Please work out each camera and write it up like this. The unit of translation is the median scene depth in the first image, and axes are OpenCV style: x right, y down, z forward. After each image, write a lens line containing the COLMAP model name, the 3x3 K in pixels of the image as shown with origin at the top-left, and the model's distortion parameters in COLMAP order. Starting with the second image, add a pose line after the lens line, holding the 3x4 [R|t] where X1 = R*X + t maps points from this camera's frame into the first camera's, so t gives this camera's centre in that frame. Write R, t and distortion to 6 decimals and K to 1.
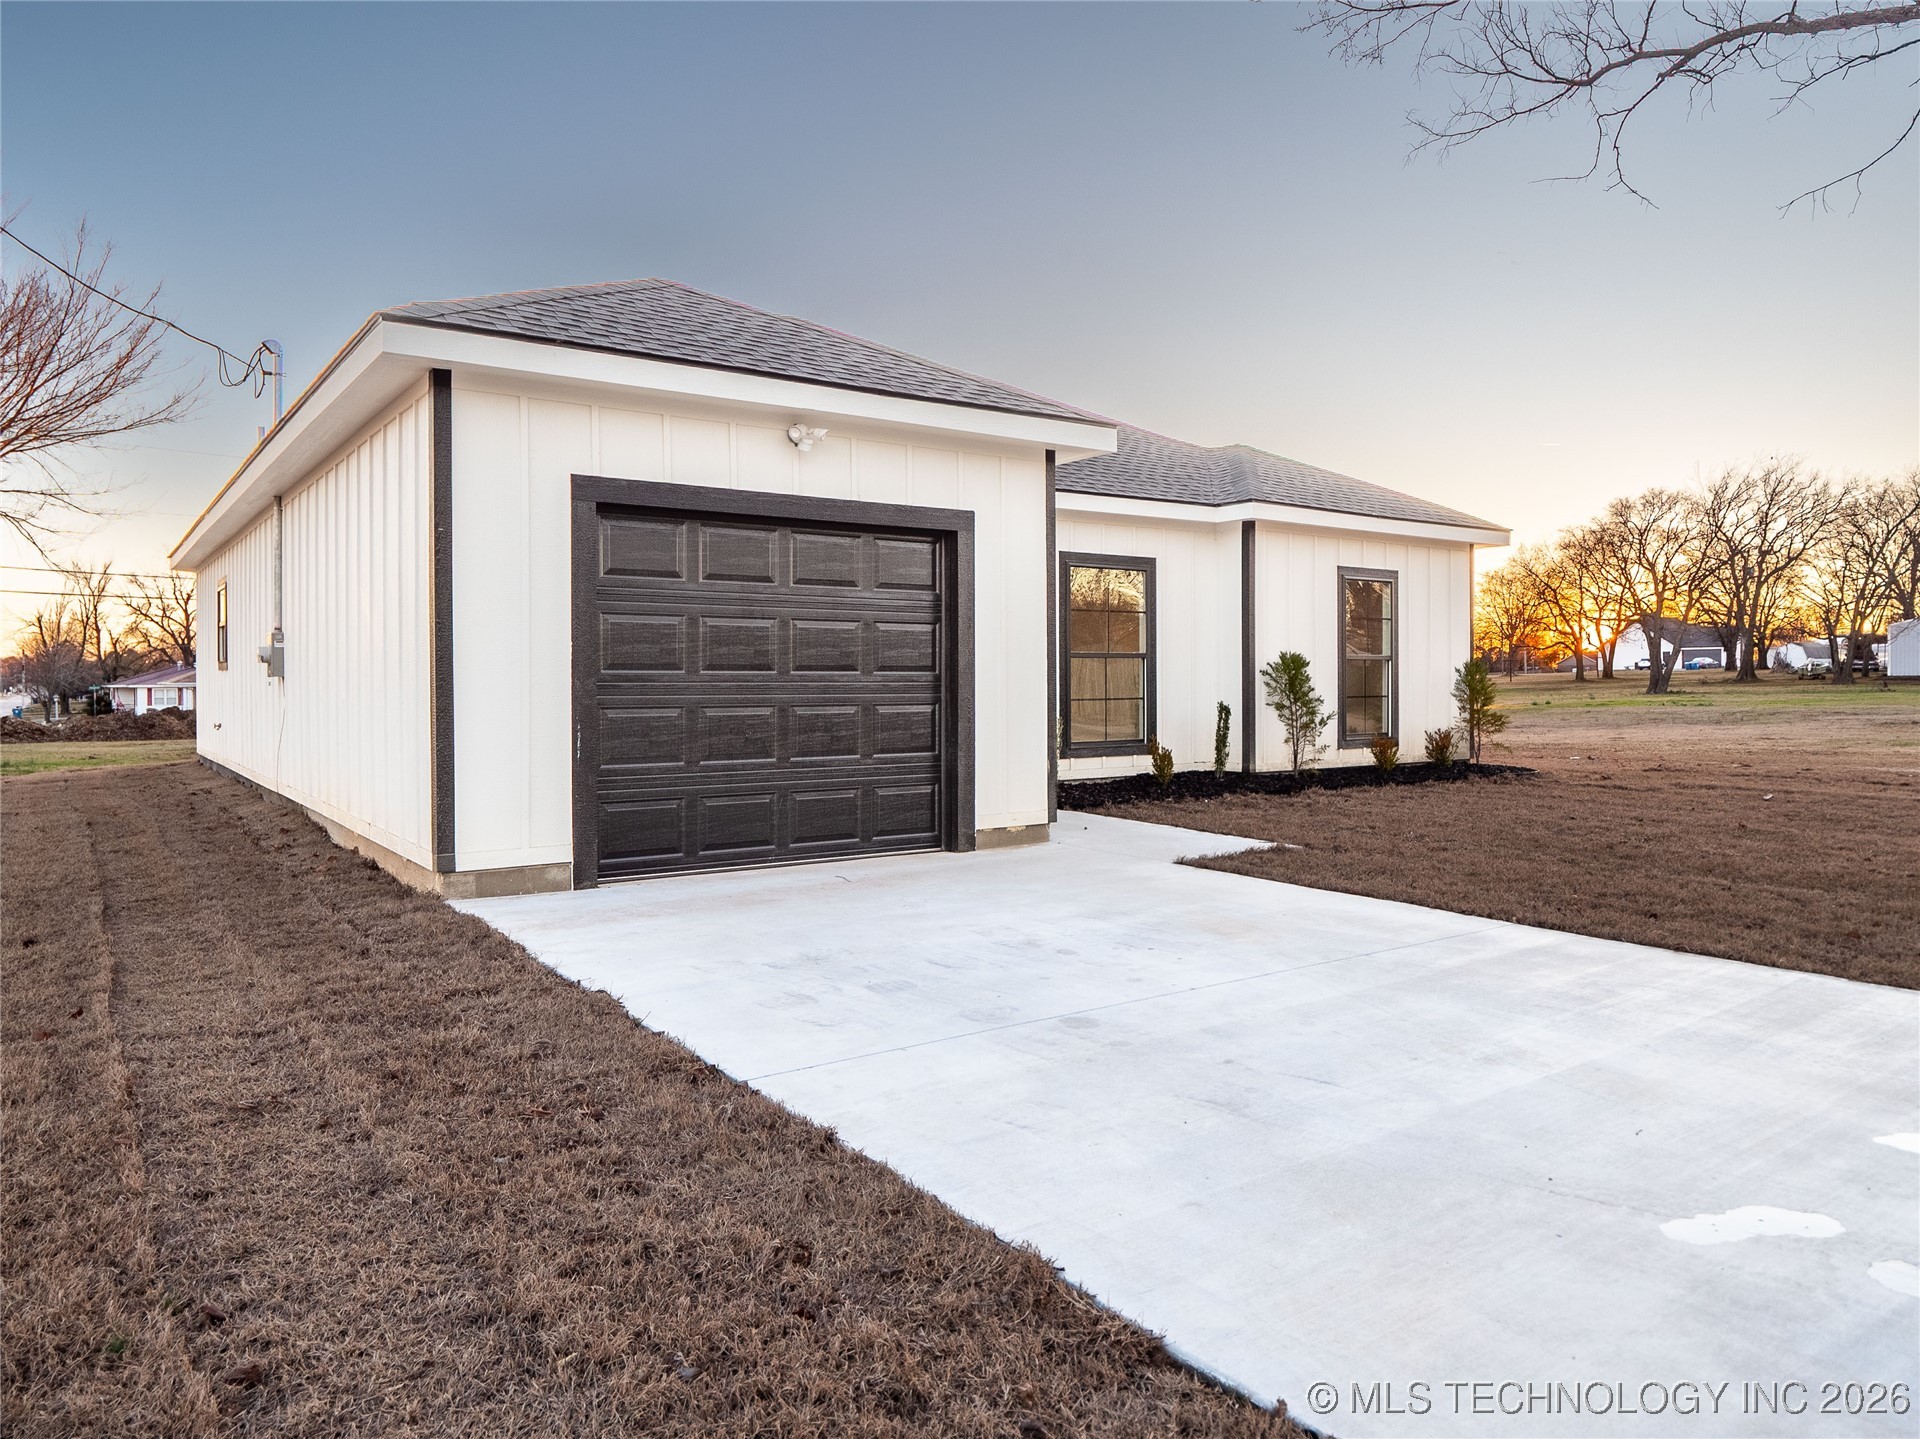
lens RADIAL K [[1333.4, 0, 960.0], [0, 1333.4, 719.5], [0, 0, 1]] dist [-0.000819, -0.000712]
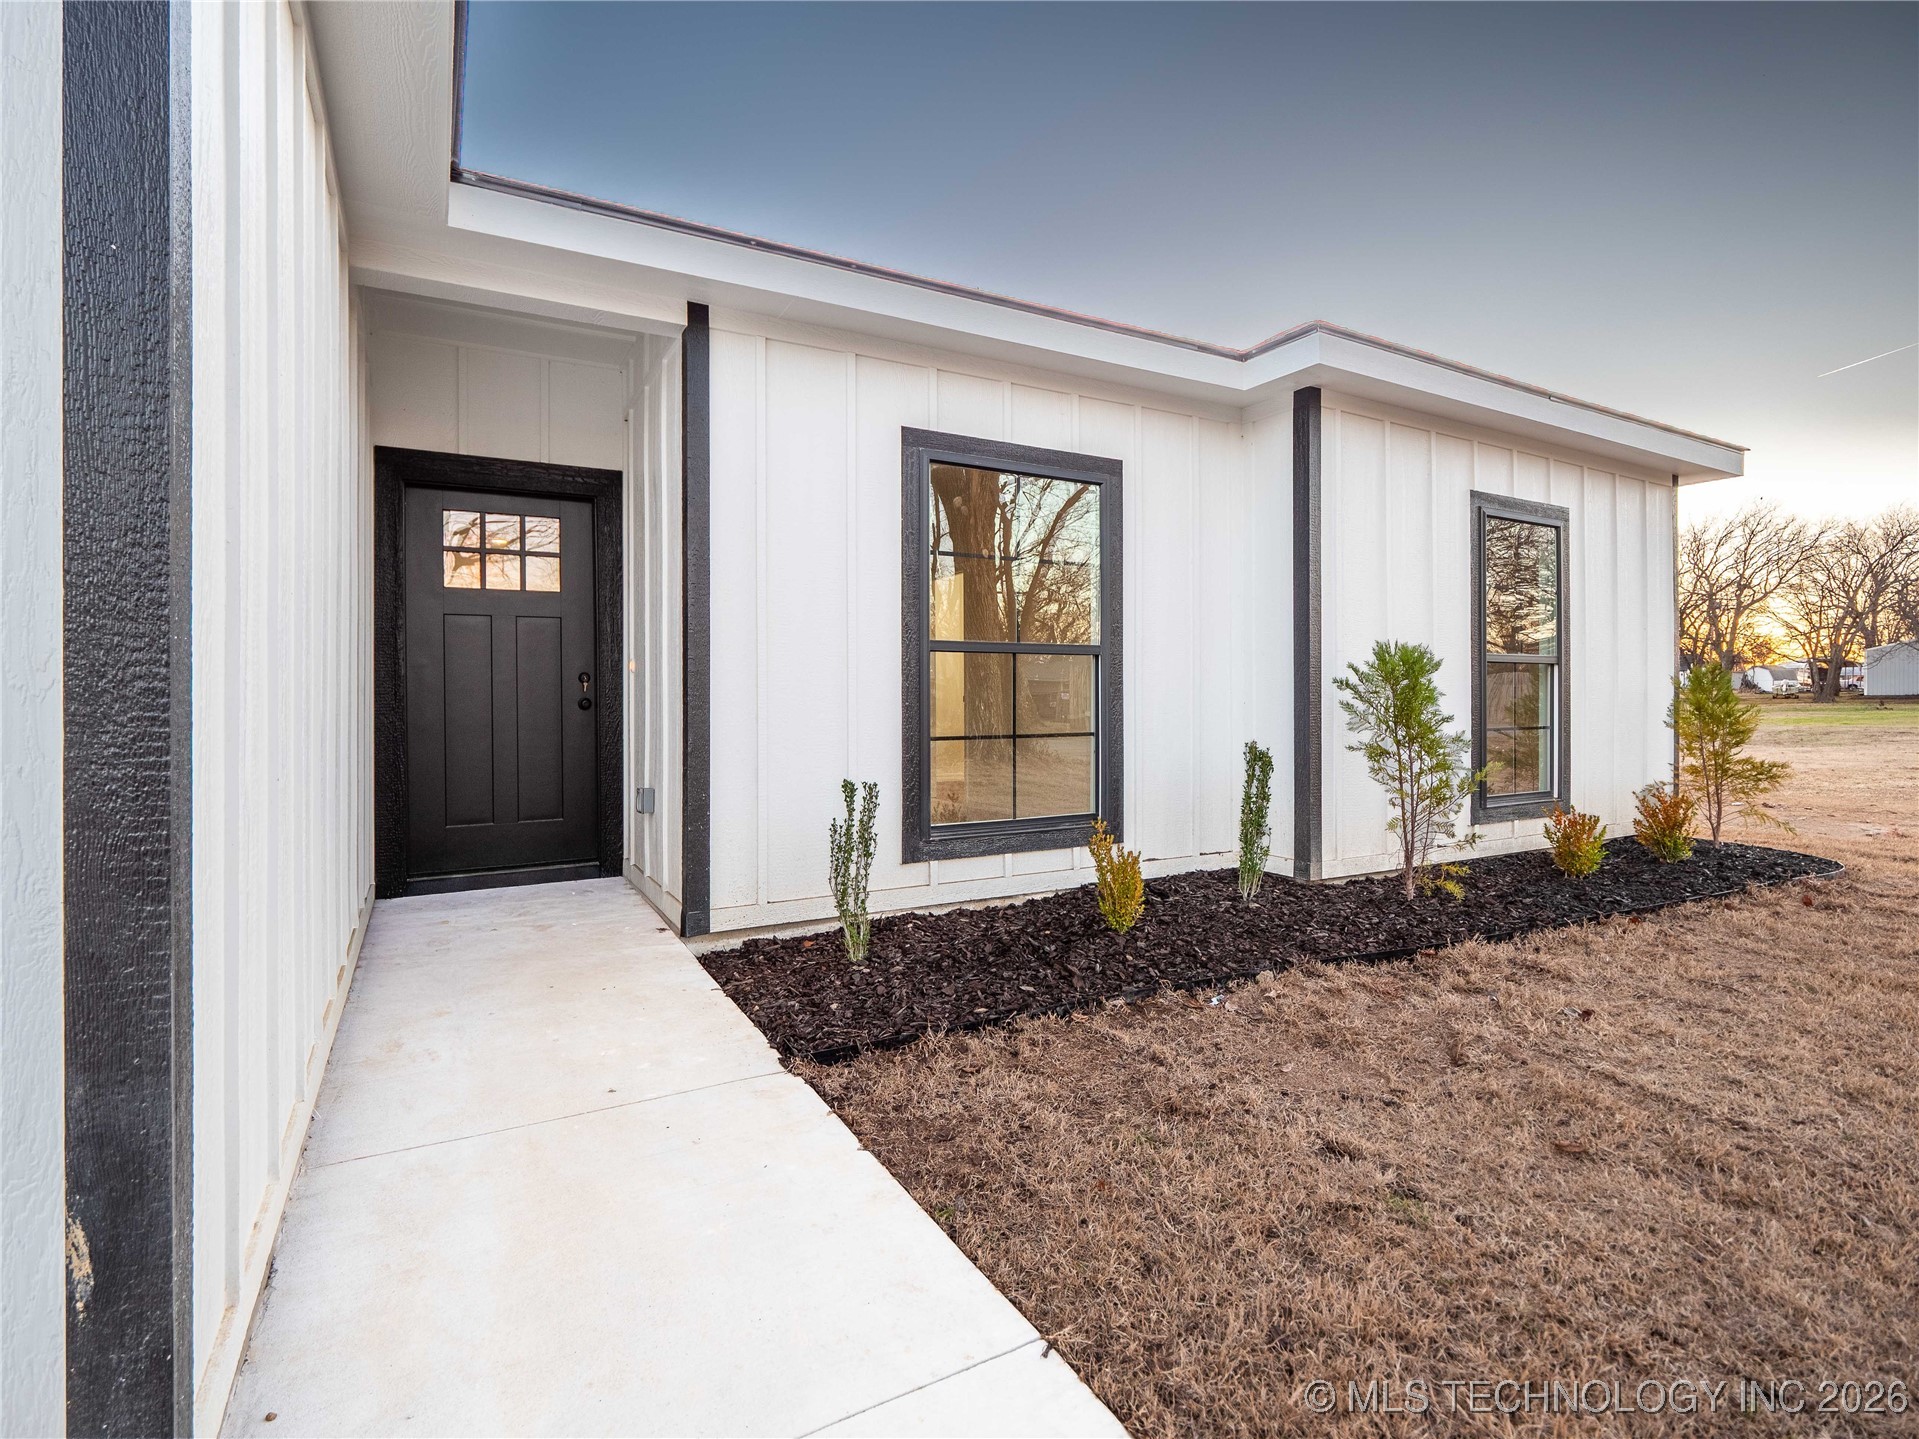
lens RADIAL K [[934.4, 0, 959.6], [0, 934.4, 701.1], [0, 0, 1]] dist [0.000268, 0.000060]
pose [[0.993946, 0.006170, -0.109694, 0.123212], [-0.008624, 0.999723, -0.021912, -0.019436], [0.109528, 0.022725, 0.993724, 0.629921]]
